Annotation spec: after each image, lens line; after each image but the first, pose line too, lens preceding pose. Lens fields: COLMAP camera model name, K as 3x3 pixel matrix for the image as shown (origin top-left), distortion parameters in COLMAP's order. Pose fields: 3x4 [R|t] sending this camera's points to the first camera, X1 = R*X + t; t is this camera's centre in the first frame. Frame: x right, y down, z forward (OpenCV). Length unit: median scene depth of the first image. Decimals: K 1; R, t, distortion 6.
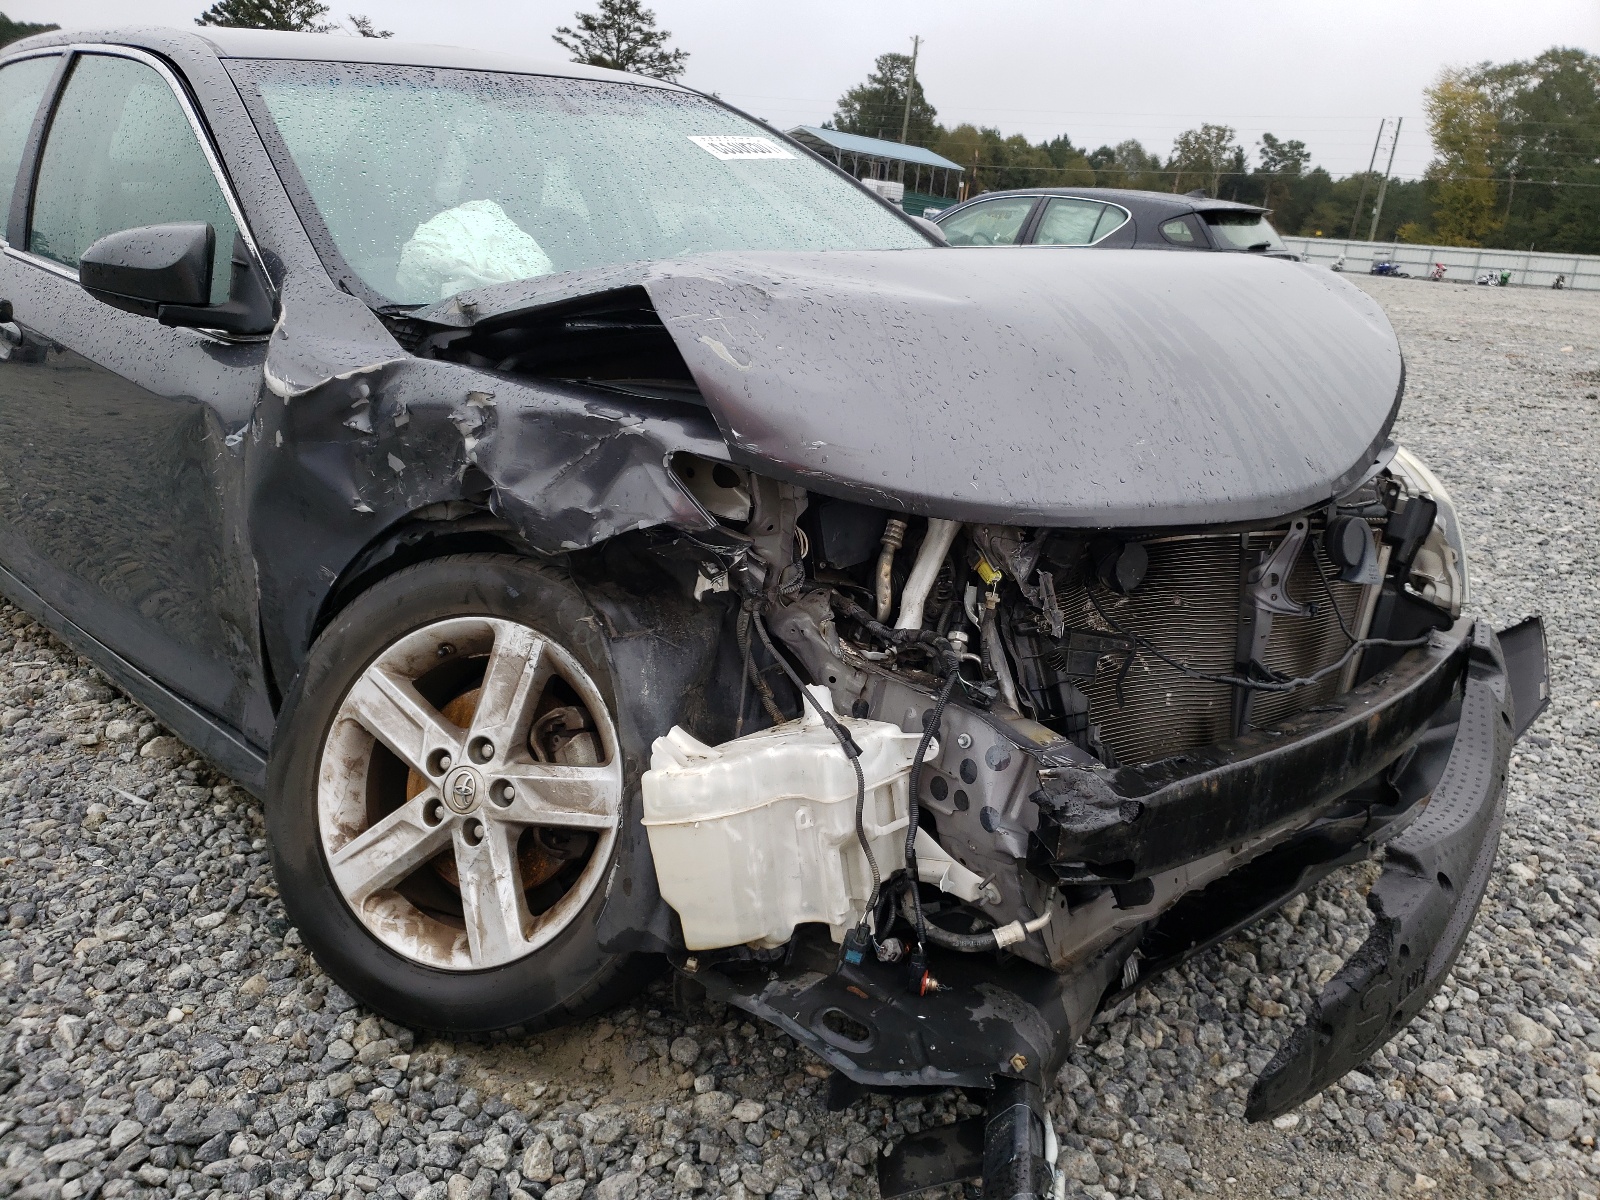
lens RADIAL K [[1447.6, 0, 631.3], [0, 1447.6, 627.9], [0, 0, 1]] dist [0.065090, -0.086394]
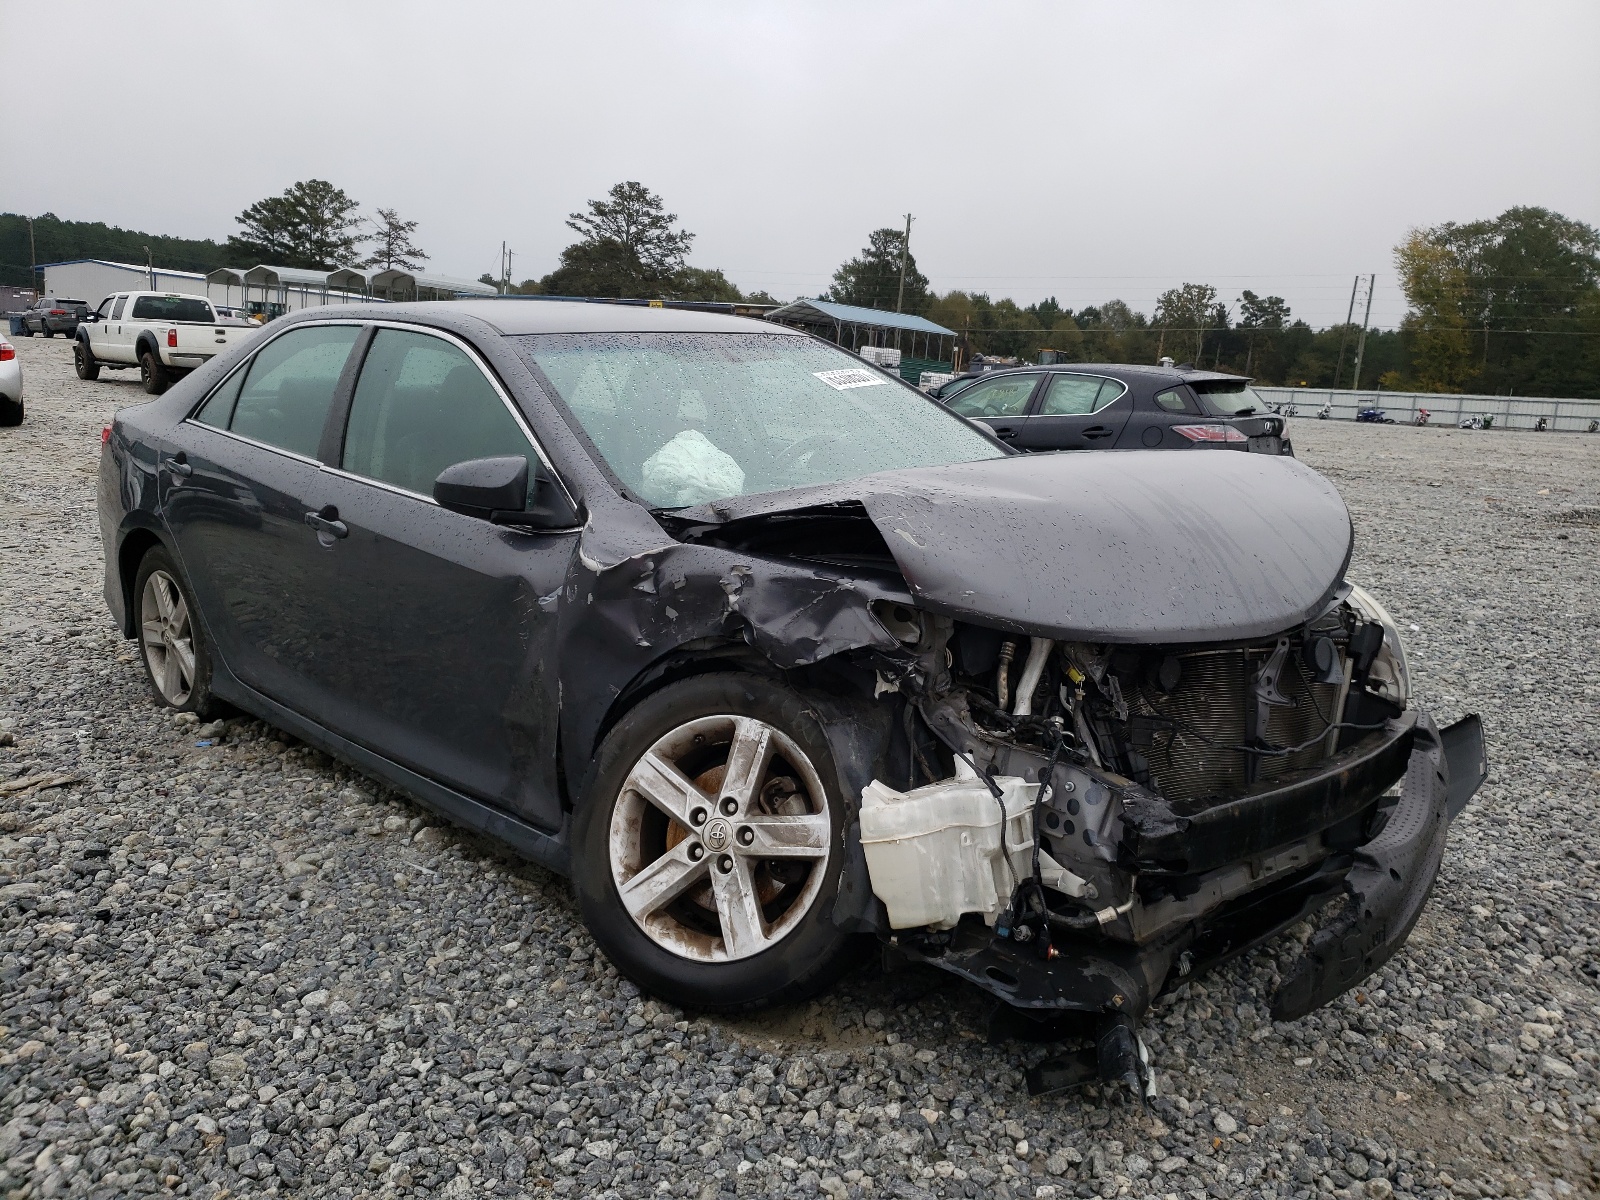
lens RADIAL K [[1447.6, 0, 631.3], [0, 1447.6, 627.9], [0, 0, 1]] dist [0.065090, -0.086394]
pose [[0.999735, -0.022734, -0.003716, -0.182694], [0.022210, 0.994075, -0.106404, 0.055114], [0.006113, 0.106293, 0.994316, -0.444277]]
